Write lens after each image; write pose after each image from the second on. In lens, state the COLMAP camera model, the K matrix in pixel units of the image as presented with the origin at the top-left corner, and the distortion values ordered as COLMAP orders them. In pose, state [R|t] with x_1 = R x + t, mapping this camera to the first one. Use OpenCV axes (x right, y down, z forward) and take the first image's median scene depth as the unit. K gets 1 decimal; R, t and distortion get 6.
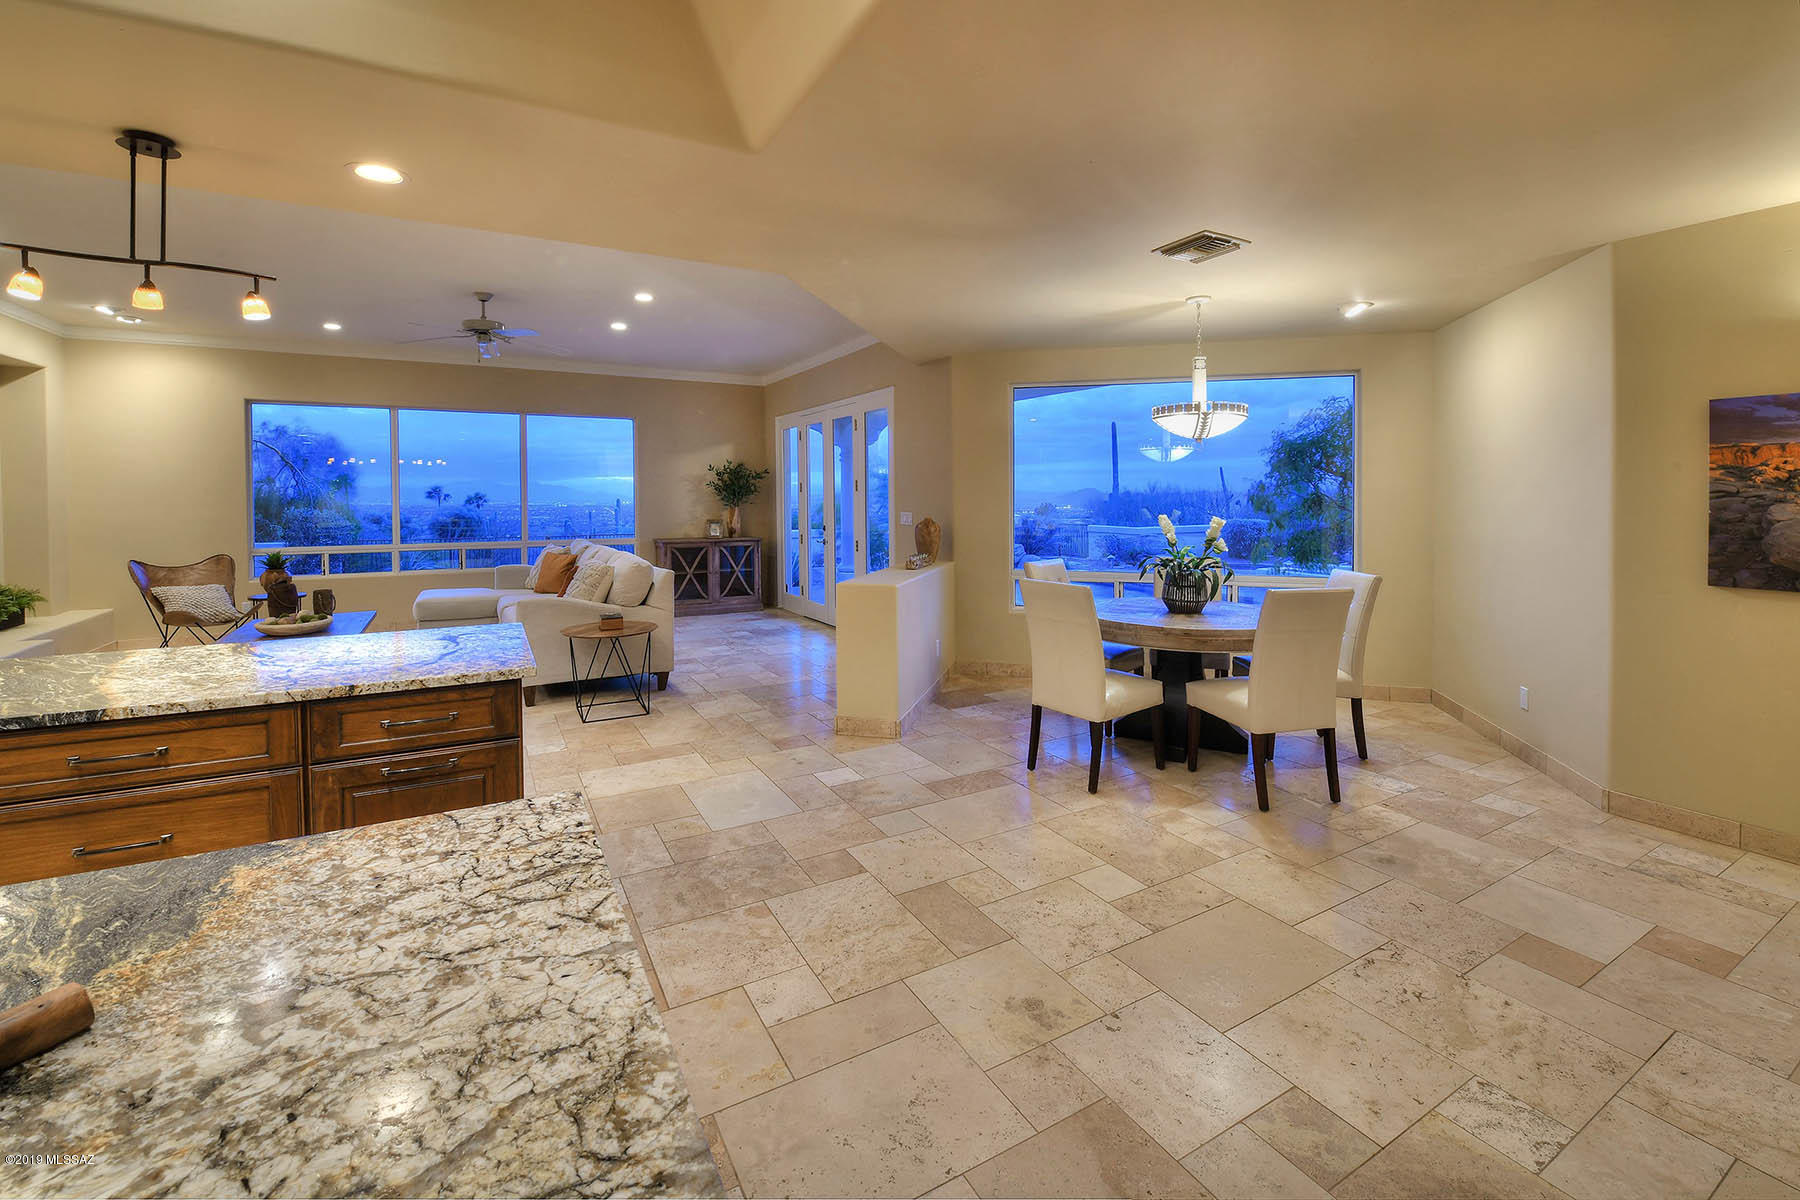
lens RADIAL K [[791.1, 0, 889.0], [0, 791.1, 511.9], [0, 0, 1]] dist [-0.001388, -0.000437]
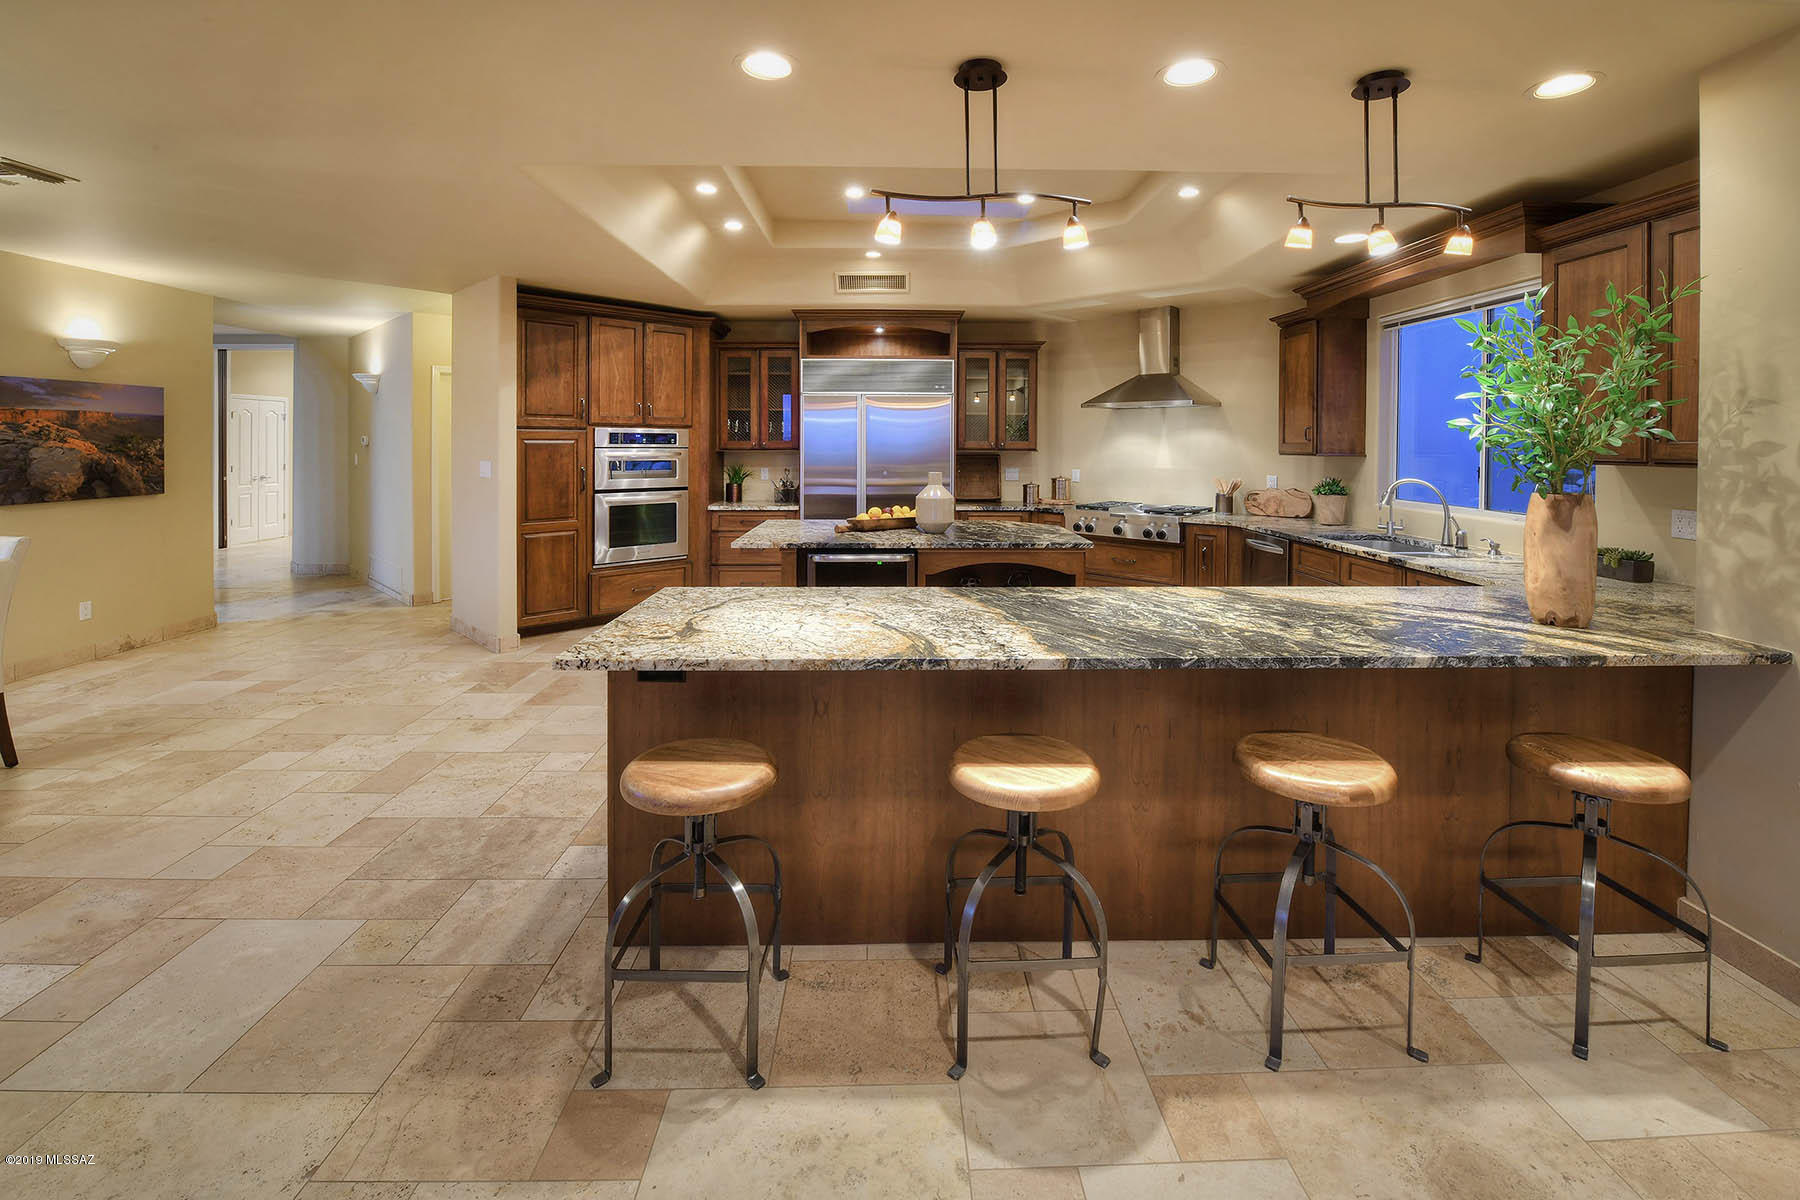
lens RADIAL K [[781.5, 0, 939.5], [0, 781.5, 431.7], [0, 0, 1]] dist [-0.010649, -0.000297]
pose [[-0.909763, 0.004600, 0.415103, -1.018685], [0.007478, 0.999958, 0.005310, -0.033105], [-0.415061, 0.007935, -0.909759, 1.473843]]
